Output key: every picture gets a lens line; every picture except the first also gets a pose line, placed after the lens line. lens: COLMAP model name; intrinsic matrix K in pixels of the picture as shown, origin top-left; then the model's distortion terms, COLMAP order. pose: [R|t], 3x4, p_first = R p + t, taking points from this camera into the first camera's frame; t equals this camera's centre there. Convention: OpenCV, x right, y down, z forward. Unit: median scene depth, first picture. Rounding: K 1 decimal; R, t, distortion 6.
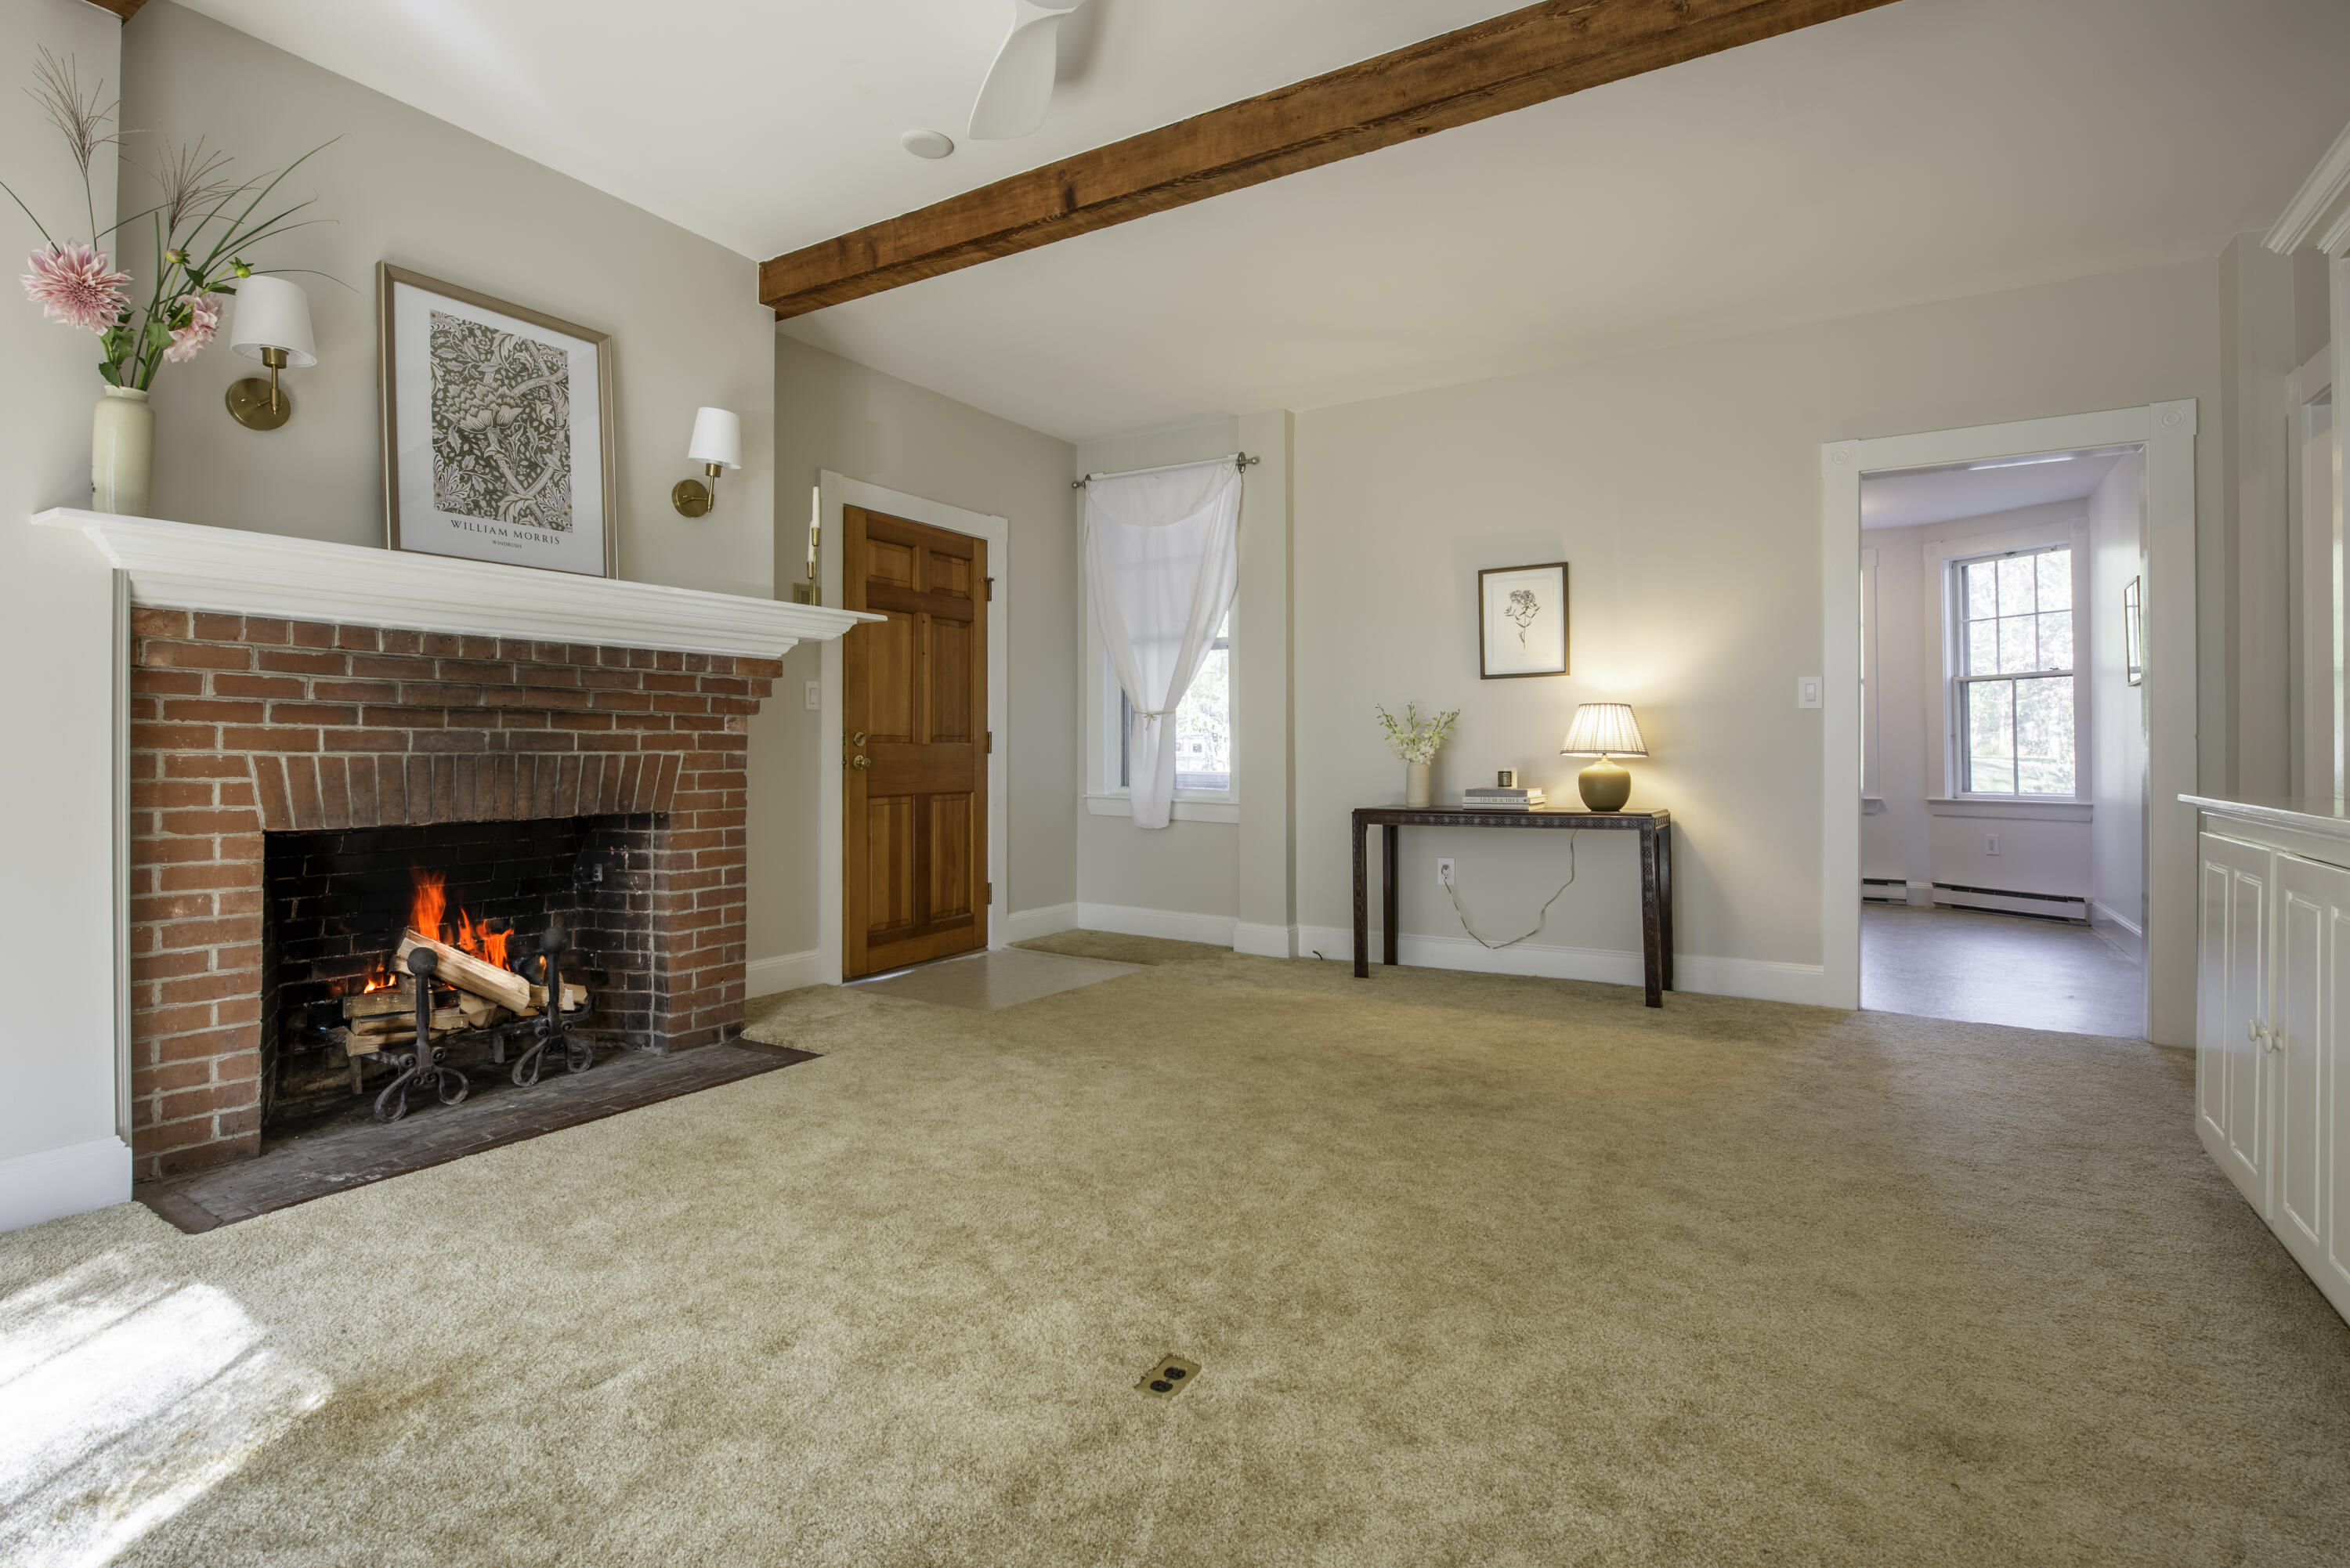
lens RADIAL K [[1148.5, 0, 1171.4], [0, 1148.5, 744.1], [0, 0, 1]] dist [-0.000973, -0.000073]
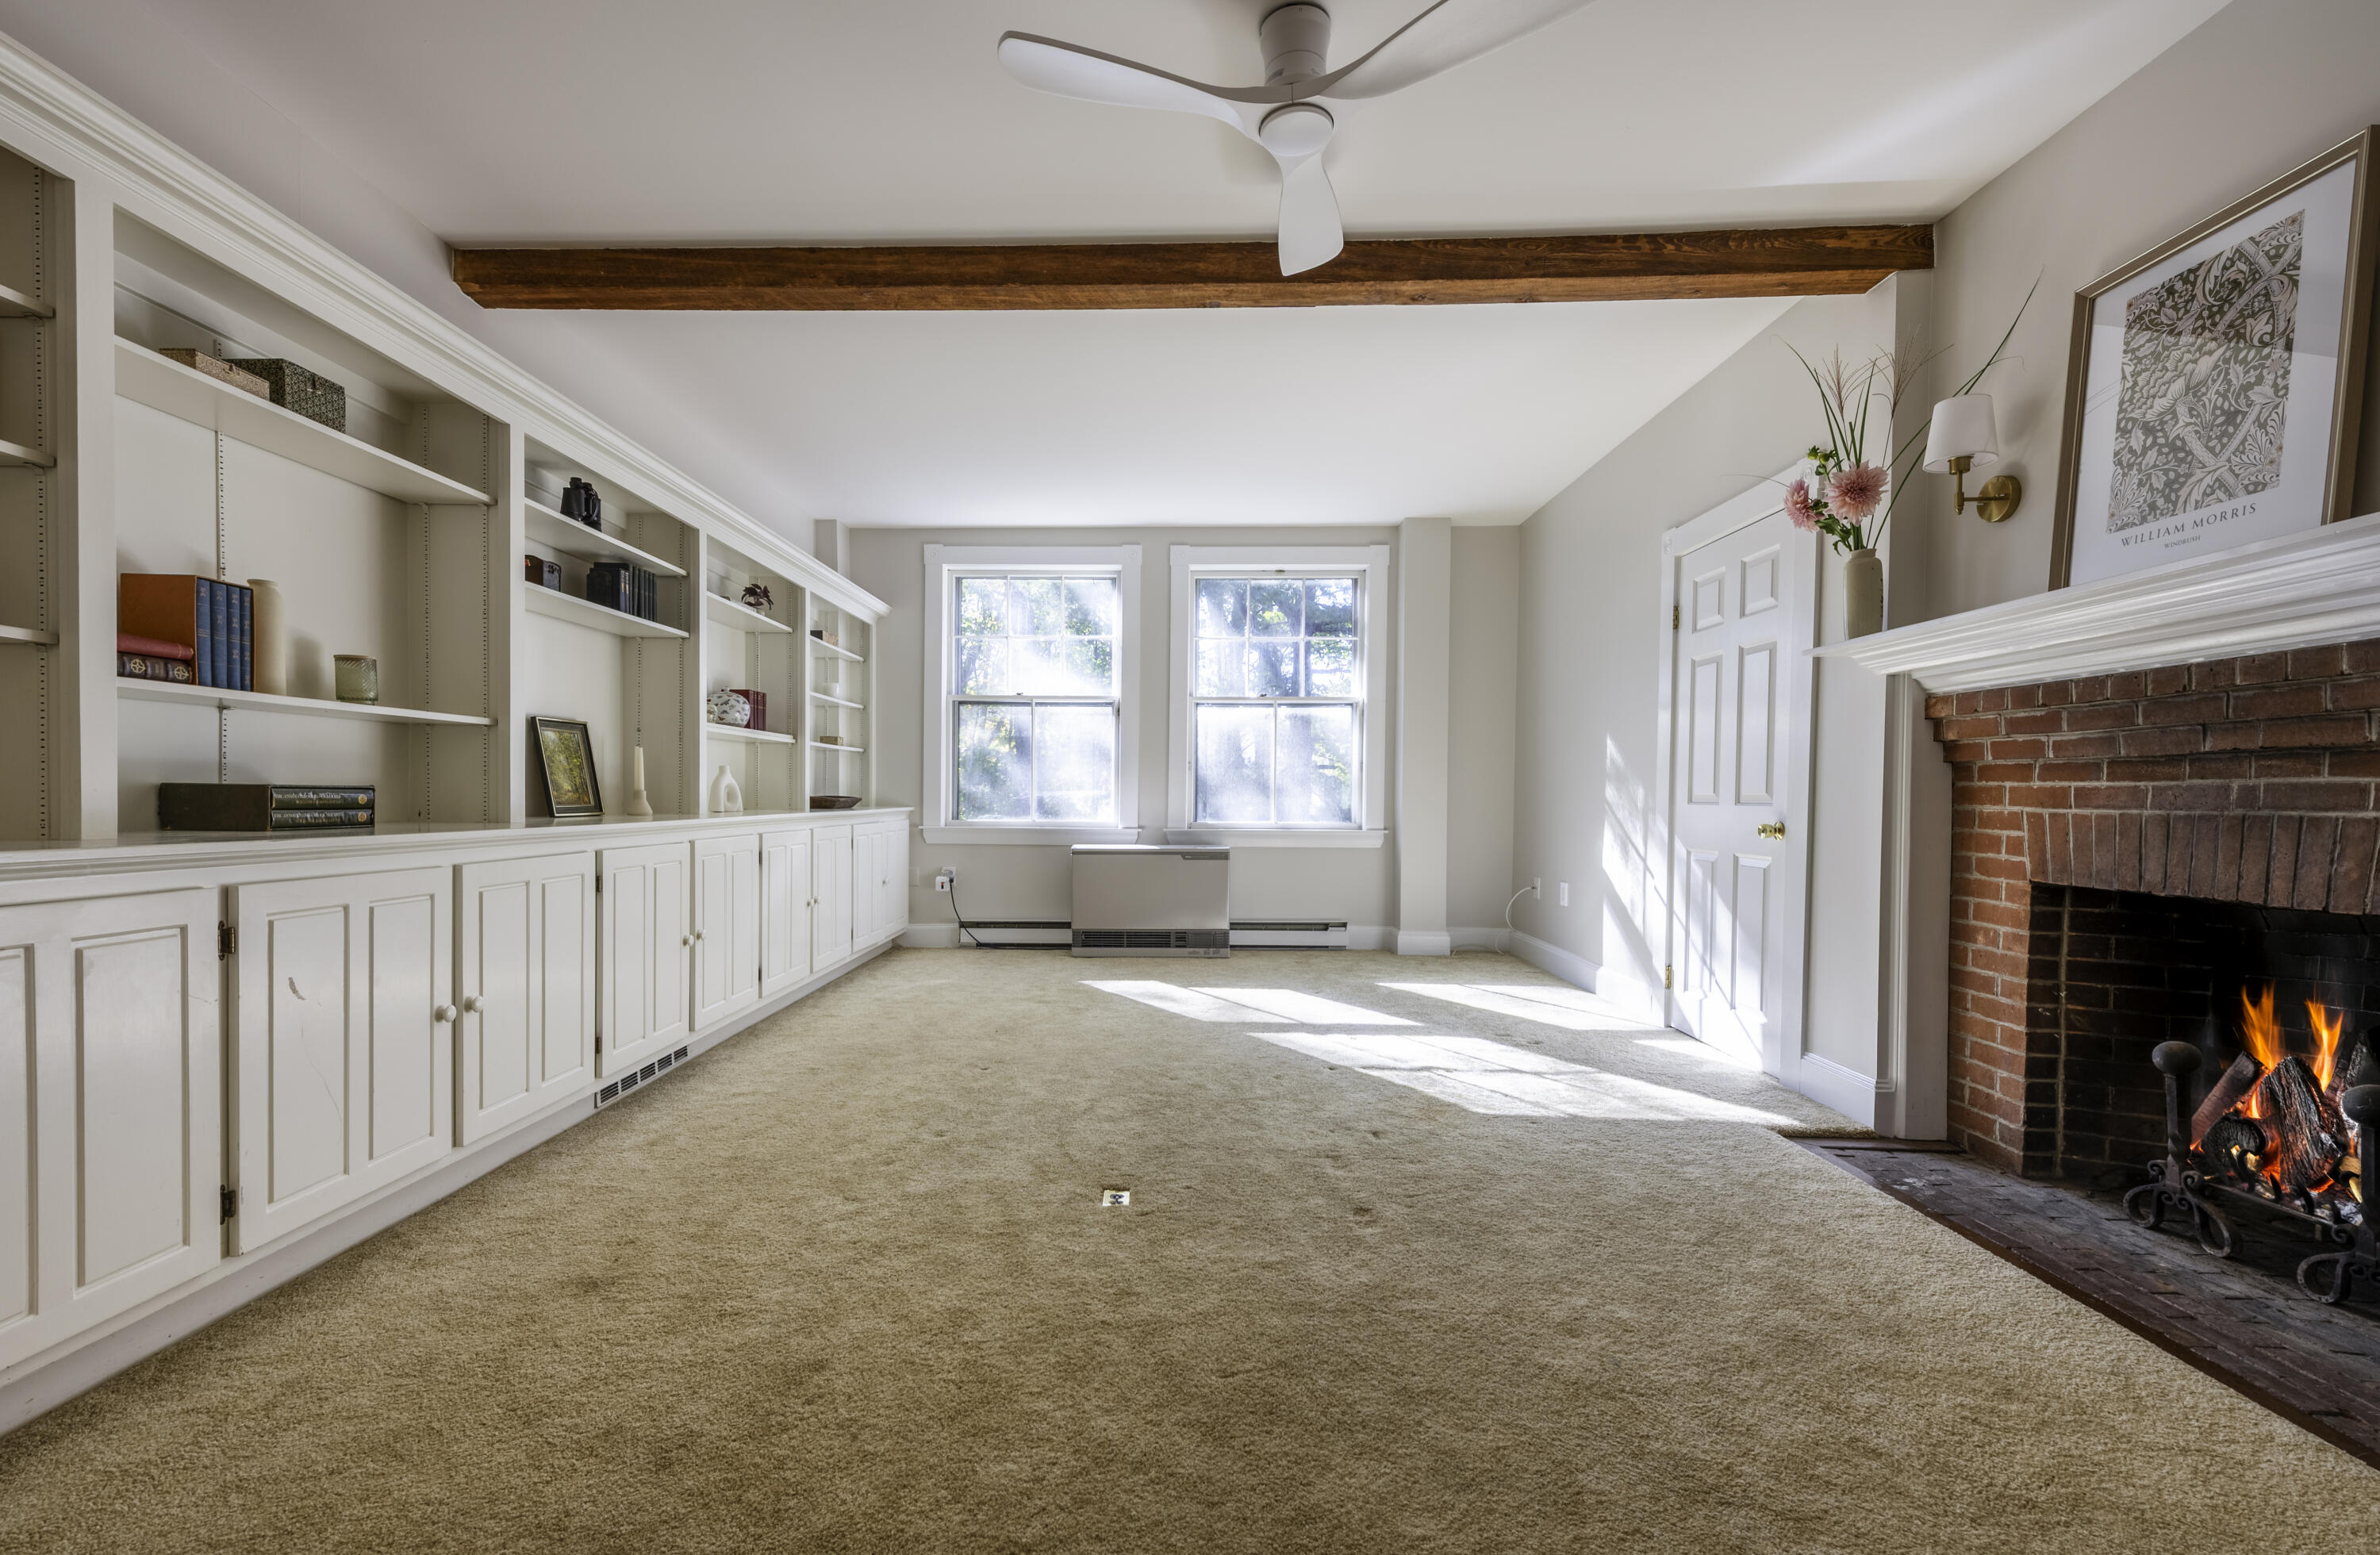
lens RADIAL K [[1056.0, 0, 1140.5], [0, 1056.0, 814.6], [0, 0, 1]] dist [0.021407, -0.006920]
pose [[-0.865941, -0.000838, -0.500146, 0.398578], [-0.006914, 0.999923, 0.010295, 0.007270], [0.500099, 0.012373, -0.865880, 1.301764]]
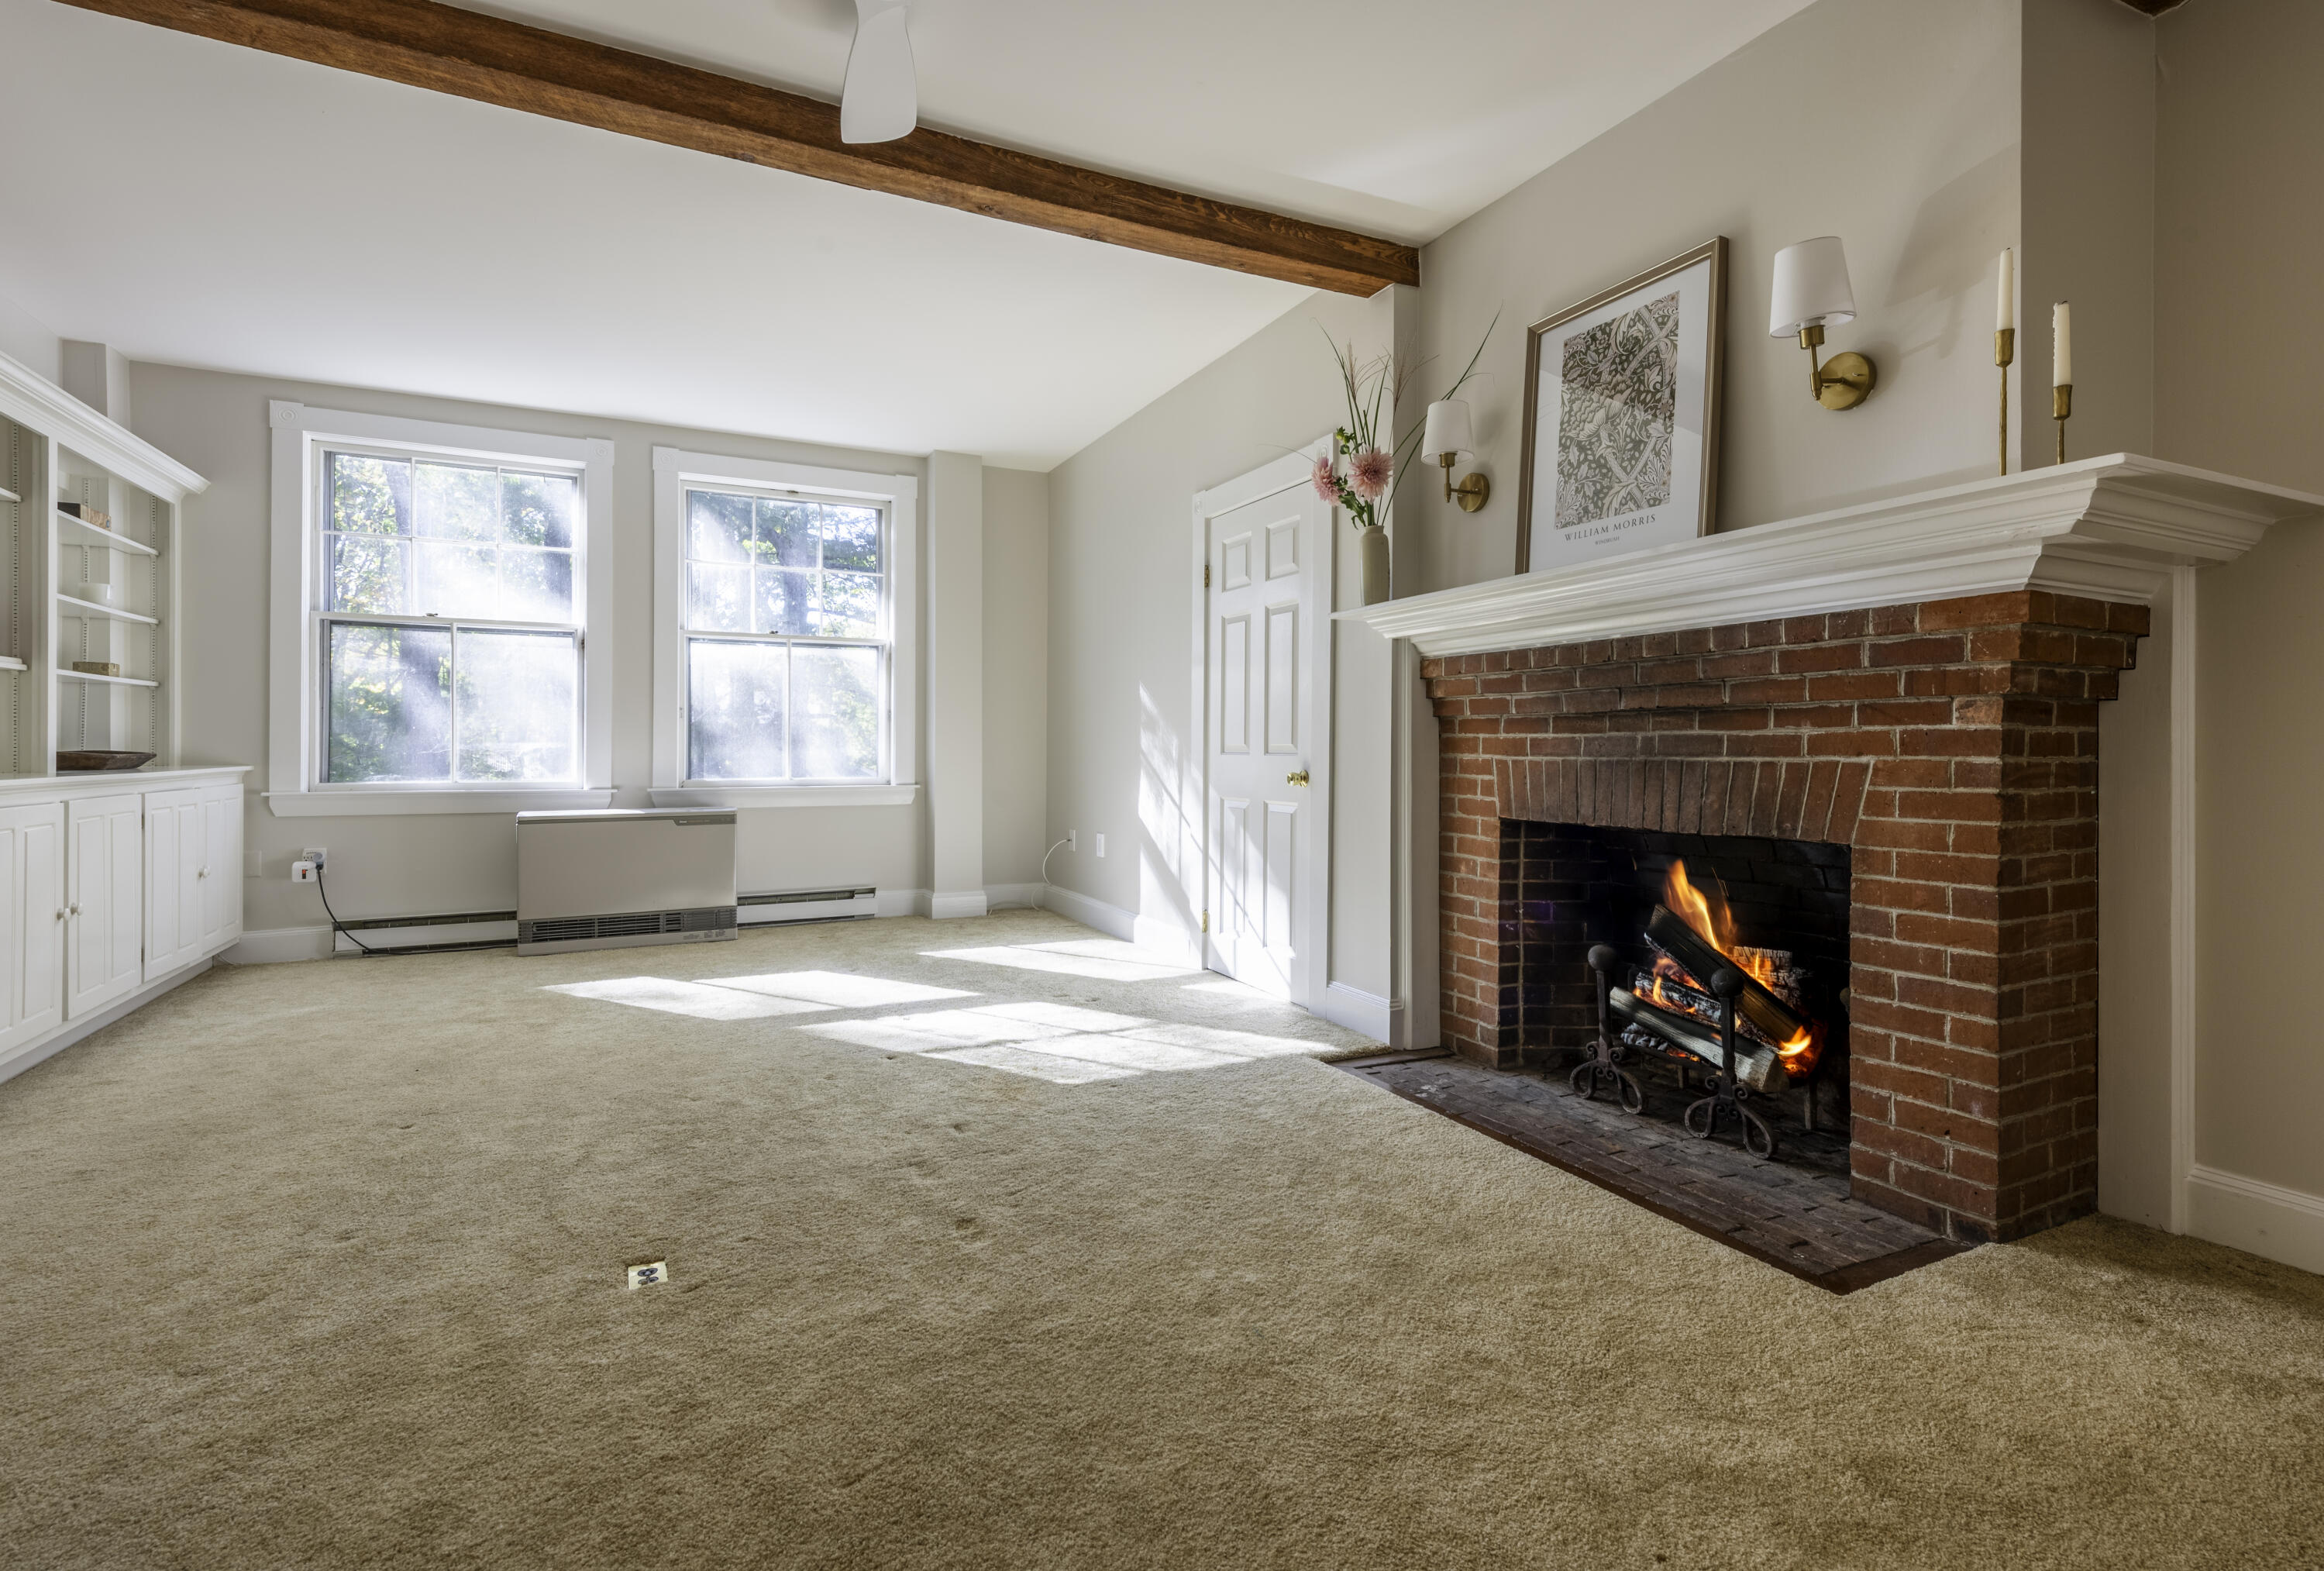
lens RADIAL K [[1106.2, 0, 1184.2], [0, 1106.2, 749.2], [0, 0, 1]] dist [0.024496, -0.009438]
pose [[-0.518484, -0.005077, -0.855072, 0.407110], [0.001575, 0.999975, -0.006892, 0.006399], [0.855086, -0.004920, -0.518463, 1.201853]]
